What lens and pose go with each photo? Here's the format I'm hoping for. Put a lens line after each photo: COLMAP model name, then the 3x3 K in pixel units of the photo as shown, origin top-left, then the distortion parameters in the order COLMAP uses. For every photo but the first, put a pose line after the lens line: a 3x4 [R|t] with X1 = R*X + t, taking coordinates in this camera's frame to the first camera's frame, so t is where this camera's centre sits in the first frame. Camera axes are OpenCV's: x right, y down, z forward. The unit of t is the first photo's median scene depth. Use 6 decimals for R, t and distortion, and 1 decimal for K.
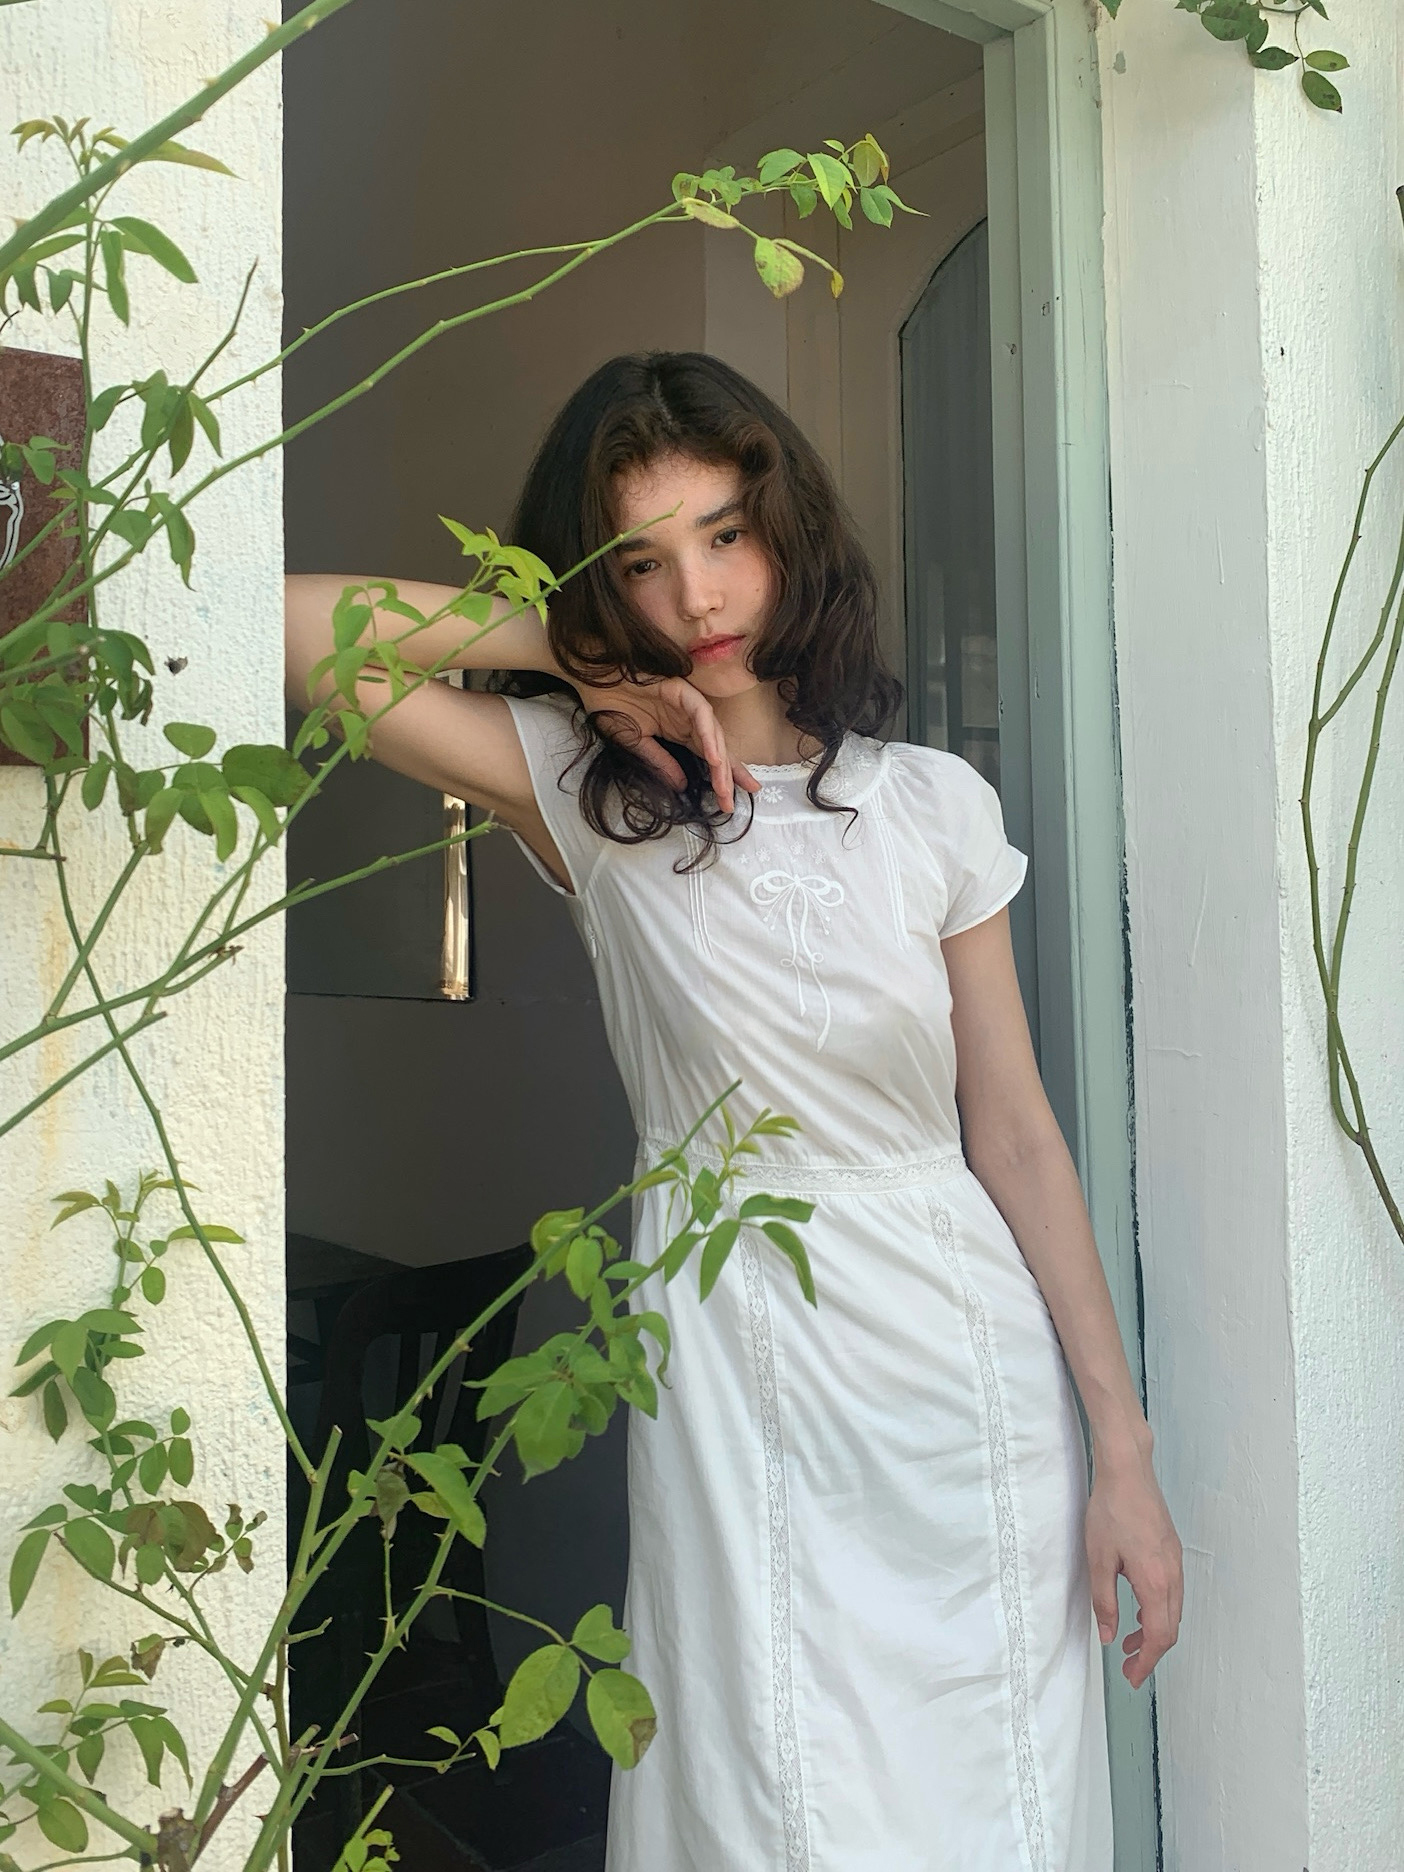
lens RADIAL K [[1660.8, 0, 774.9], [0, 1660.8, 881.8], [0, 0, 1]] dist [-0.004053, 0.014255]
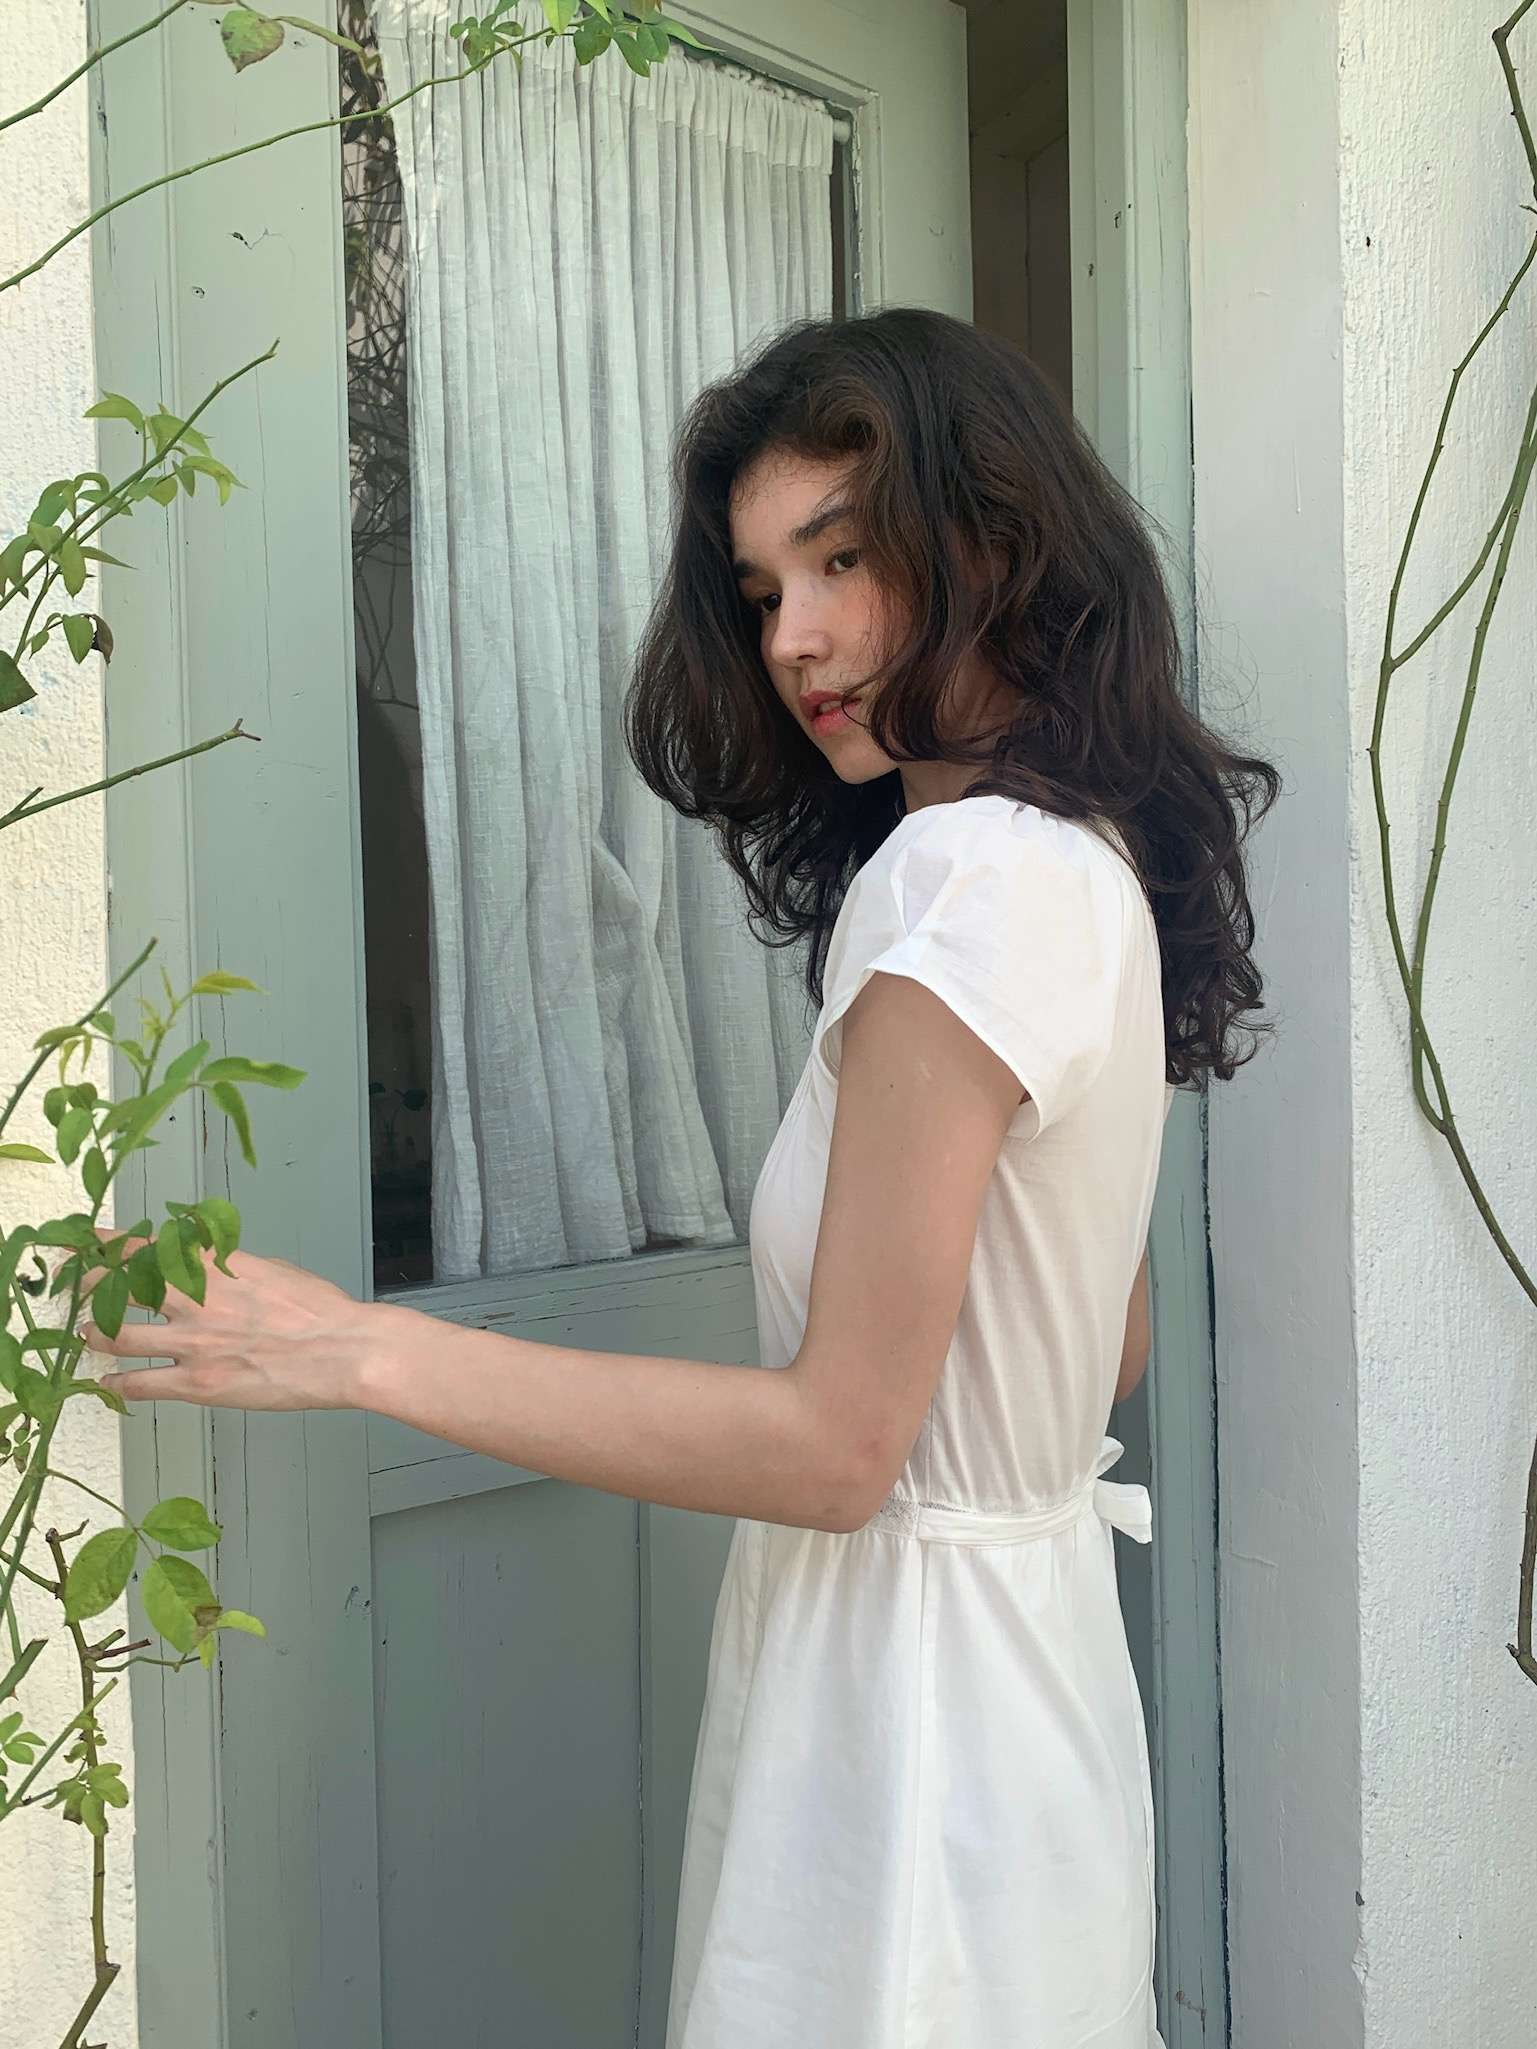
lens RADIAL K [[1683.7, 0, 778.5], [0, 1683.7, 1026.1], [0, 0, 1]] dist [-0.016700, 0.029364]
pose [[0.985405, 0.003807, -0.170182, 0.151934], [0.007673, 0.997741, 0.066745, 0.036032], [0.170051, -0.067077, 0.983150, 0.038641]]
